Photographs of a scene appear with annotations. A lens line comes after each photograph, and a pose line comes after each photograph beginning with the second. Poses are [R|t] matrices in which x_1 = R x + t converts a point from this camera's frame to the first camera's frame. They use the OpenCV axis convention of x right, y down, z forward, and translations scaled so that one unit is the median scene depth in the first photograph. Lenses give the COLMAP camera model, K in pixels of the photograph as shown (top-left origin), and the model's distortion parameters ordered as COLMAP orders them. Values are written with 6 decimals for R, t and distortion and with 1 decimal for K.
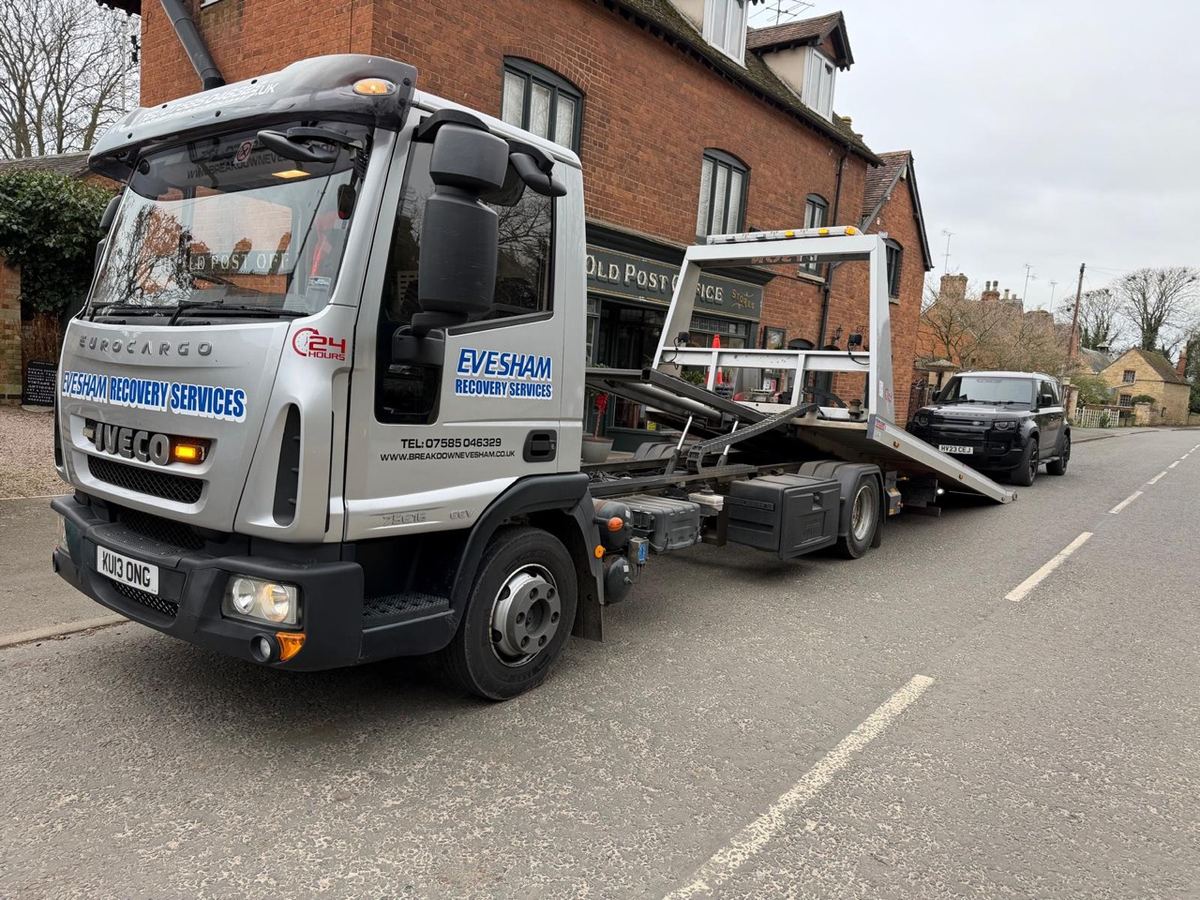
lens RADIAL K [[843.2, 0, 603.0], [0, 843.2, 451.1], [0, 0, 1]] dist [0.060020, 0.000720]
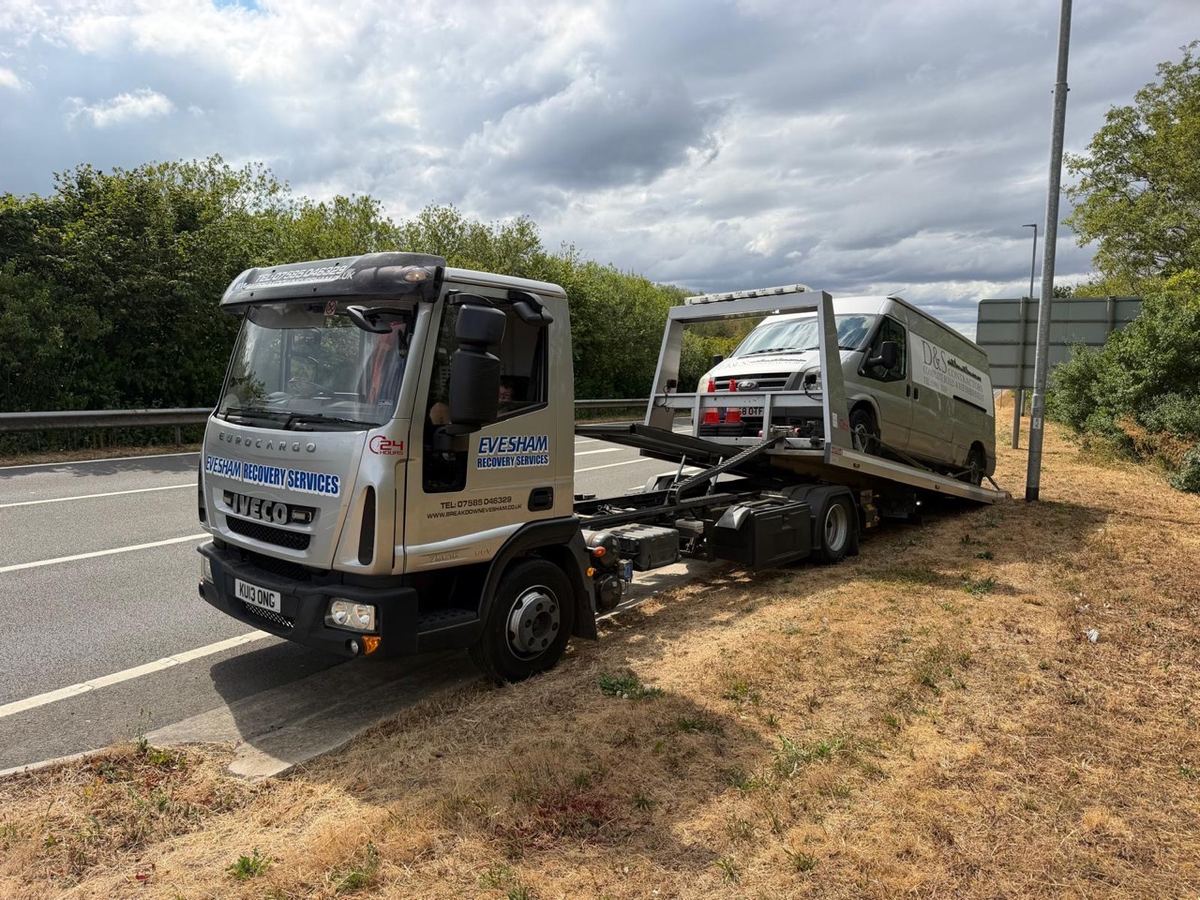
lens RADIAL K [[843.2, 0, 609.6], [0, 843.2, 445.9], [0, 0, 1]] dist [0.060020, 0.000720]
pose [[0.999025, -0.025937, -0.035714, 0.105389], [0.025521, 0.999601, -0.012082, -0.085305], [0.036014, 0.011158, 0.999289, -0.442454]]
